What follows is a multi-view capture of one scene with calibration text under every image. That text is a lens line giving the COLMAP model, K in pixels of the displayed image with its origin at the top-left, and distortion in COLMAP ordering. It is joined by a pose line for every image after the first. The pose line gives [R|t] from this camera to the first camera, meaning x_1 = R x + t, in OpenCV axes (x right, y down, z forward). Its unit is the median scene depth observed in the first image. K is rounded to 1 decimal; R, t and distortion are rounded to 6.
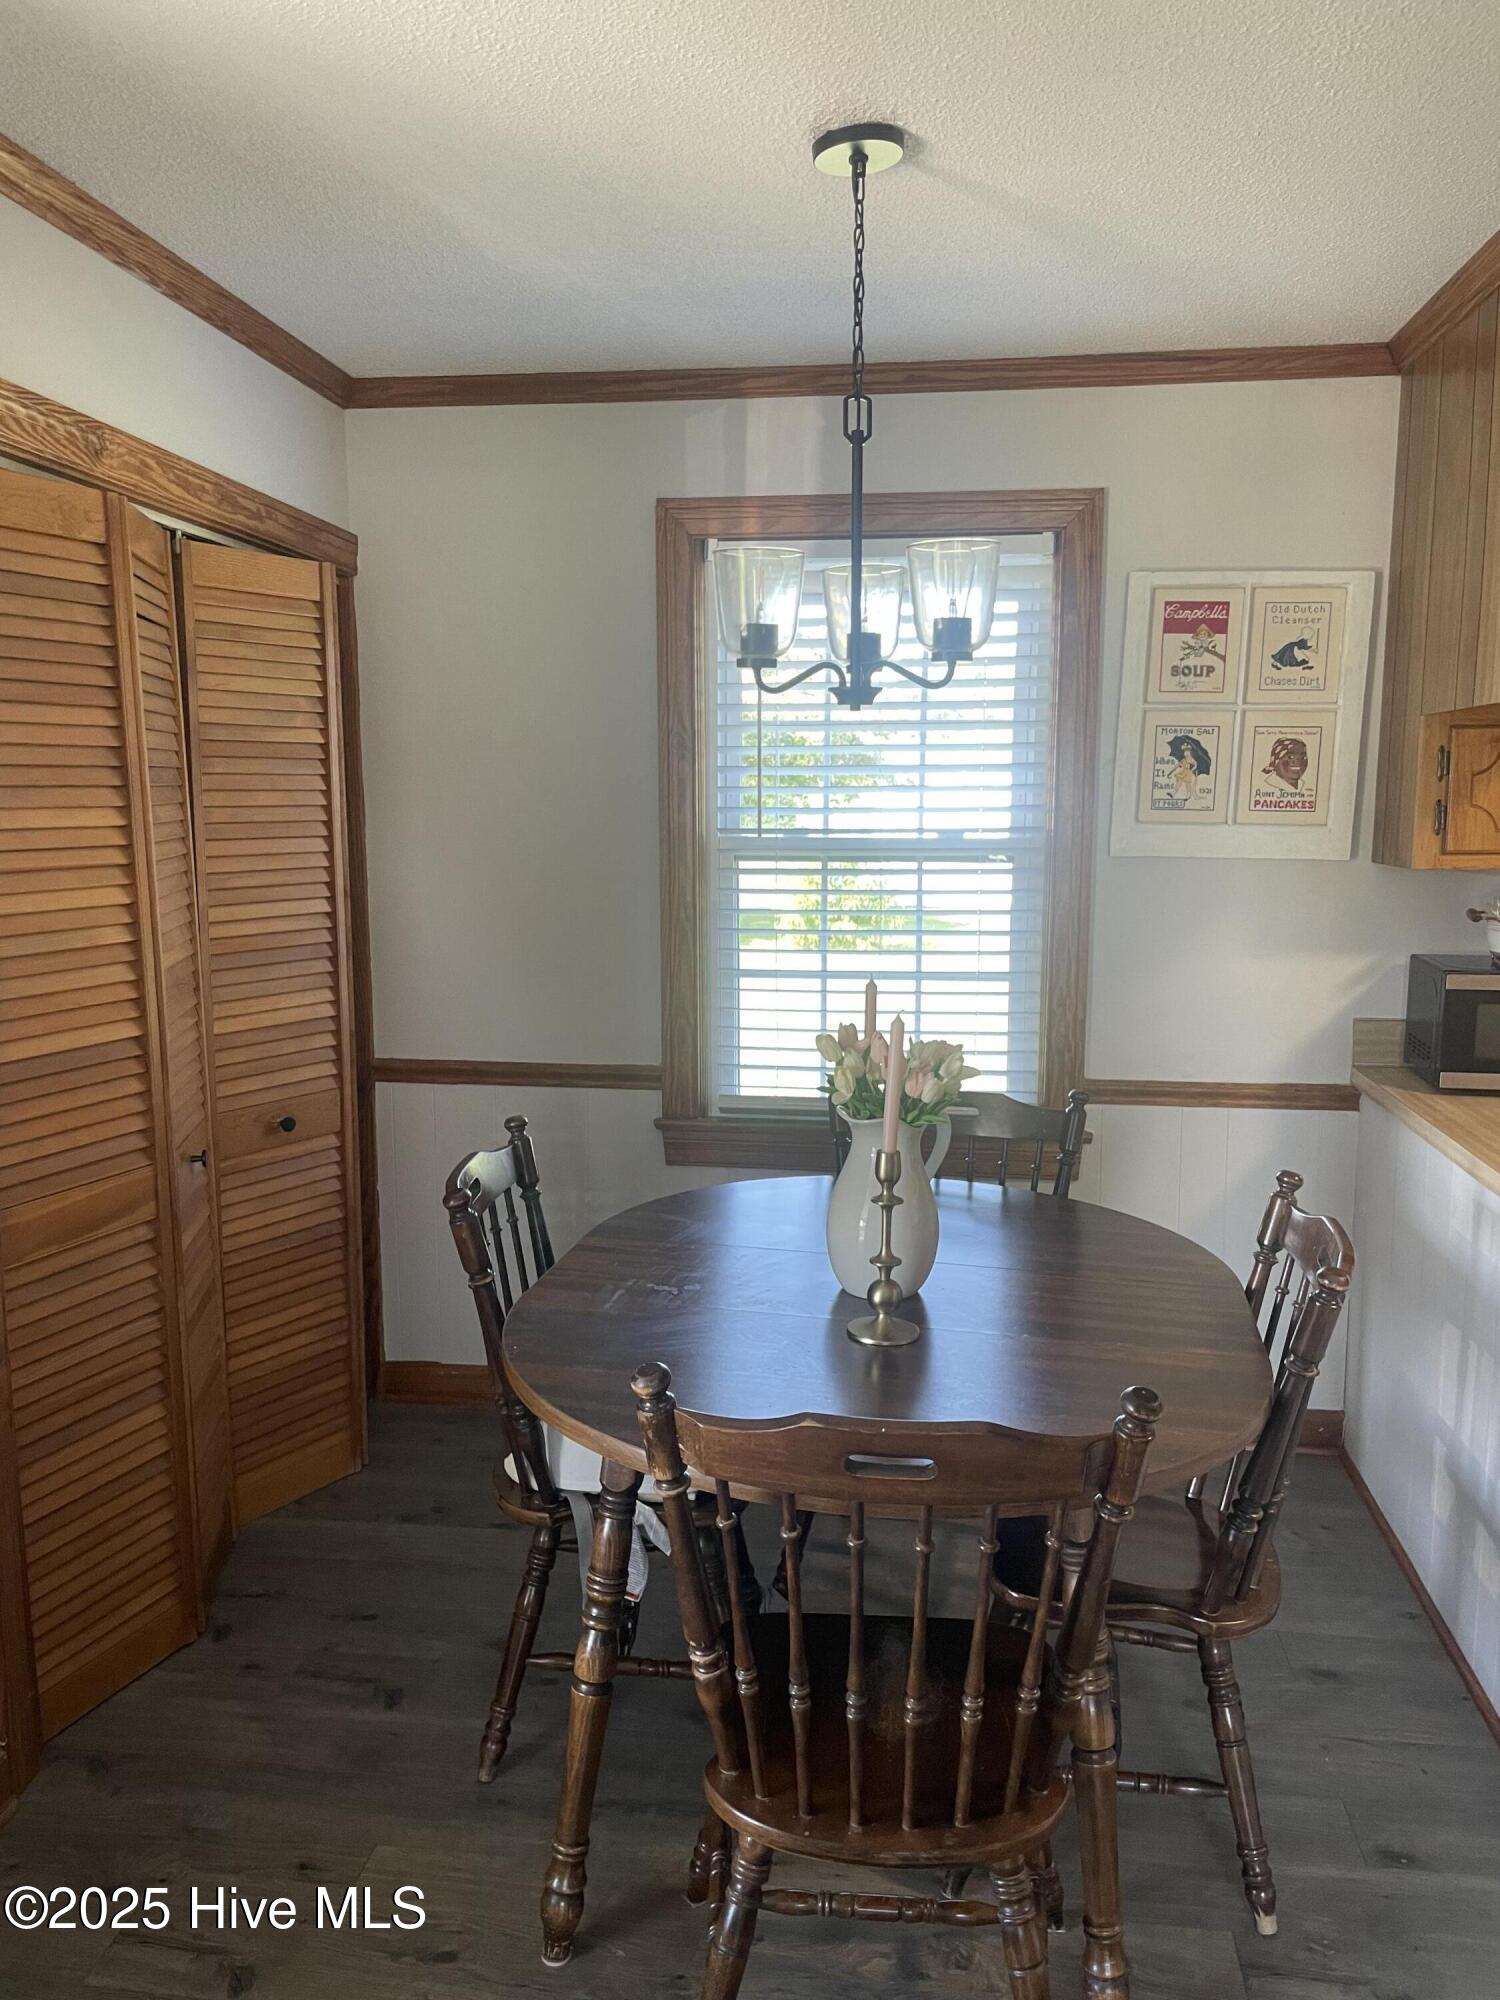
lens RADIAL K [[1537.0, 0, 750.0], [0, 1537.0, 1000.0], [0, 0, 1]] dist [0.085264, -0.109855]
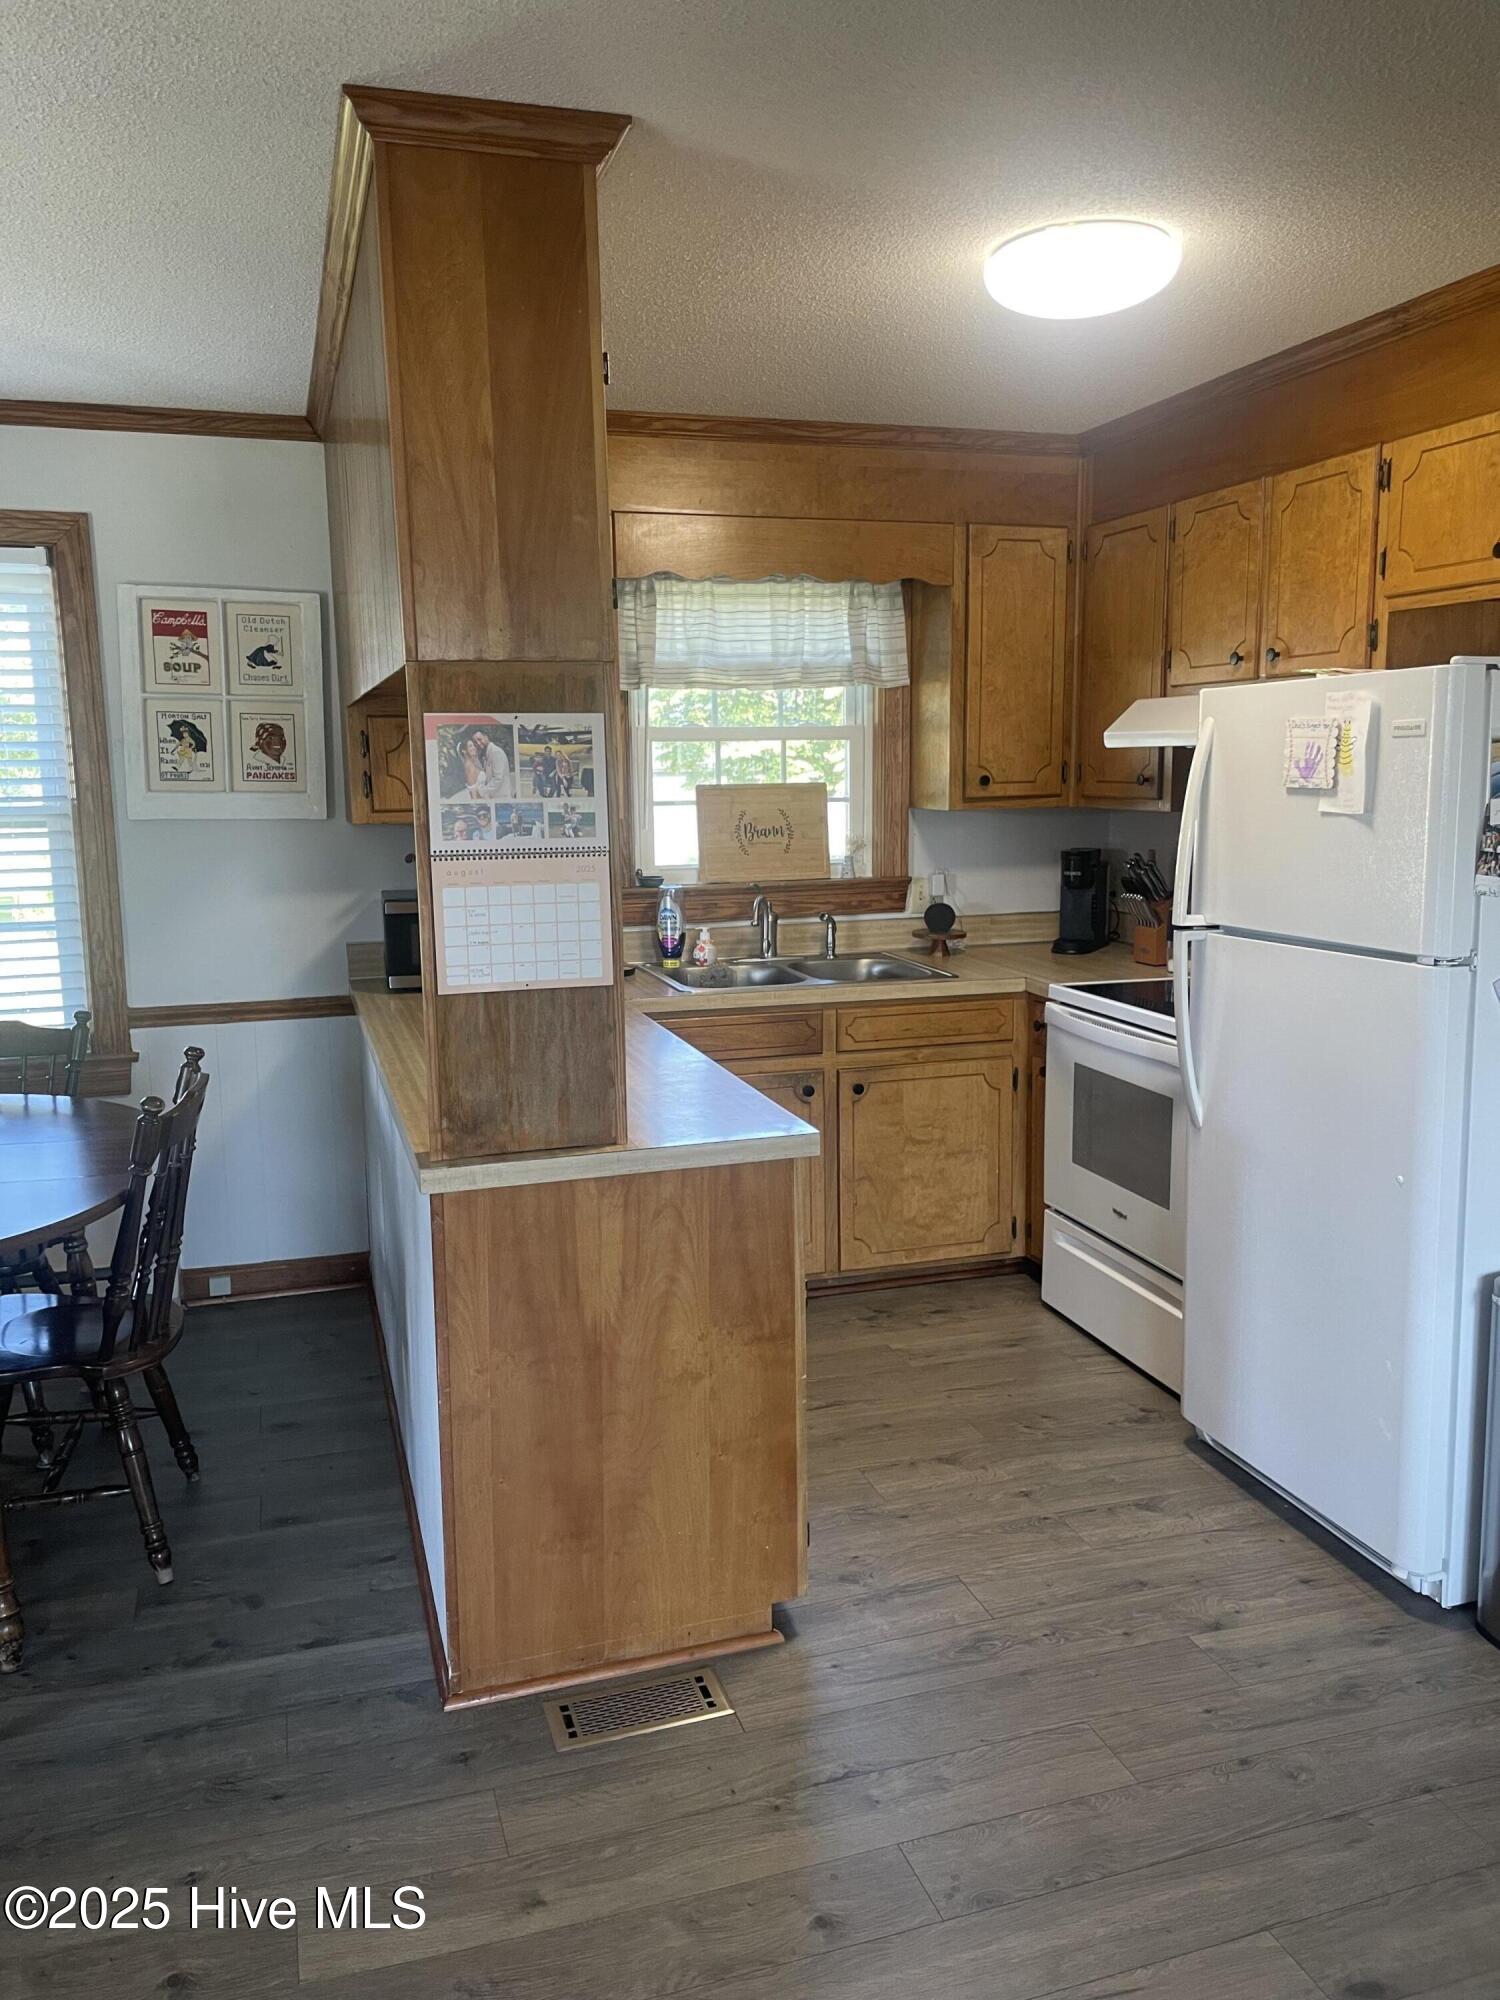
lens RADIAL K [[1537.0, 0, 750.0], [0, 1537.0, 1000.0], [0, 0, 1]] dist [0.085264, -0.109855]
pose [[0.910032, -0.073220, 0.408021, 0.172607], [0.067977, 0.997312, 0.027357, 0.047397], [-0.408927, 0.002841, 0.912563, -0.306367]]
